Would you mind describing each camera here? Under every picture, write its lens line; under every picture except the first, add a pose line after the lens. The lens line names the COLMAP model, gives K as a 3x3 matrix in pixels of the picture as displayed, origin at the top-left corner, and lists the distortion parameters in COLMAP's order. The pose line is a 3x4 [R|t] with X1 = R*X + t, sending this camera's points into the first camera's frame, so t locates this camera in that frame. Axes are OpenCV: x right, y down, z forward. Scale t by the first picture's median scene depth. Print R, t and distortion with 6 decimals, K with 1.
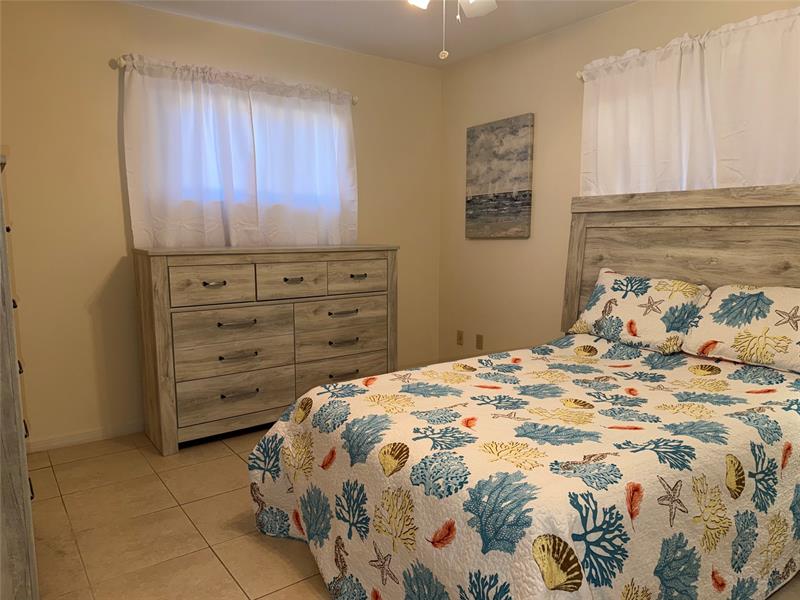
lens RADIAL K [[557.1, 0, 400.0], [0, 557.1, 300.0], [0, 0, 1]] dist [0.076107, -0.103344]
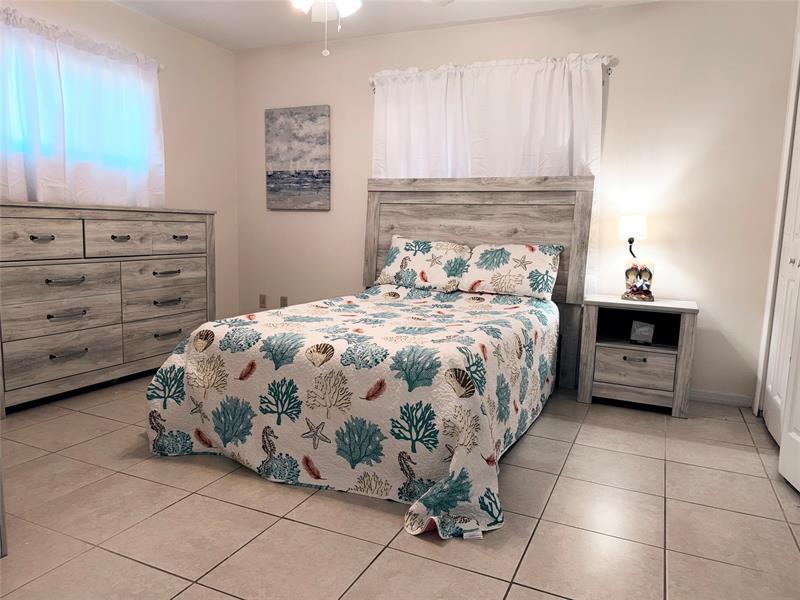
lens RADIAL K [[581.7, 0, 400.0], [0, 581.7, 300.0], [0, 0, 1]] dist [0.140068, -0.250893]
pose [[0.866949, -0.027762, 0.497624, -0.331159], [0.026694, 0.999601, 0.009262, 0.089957], [-0.497682, 0.005254, 0.867344, -0.189356]]
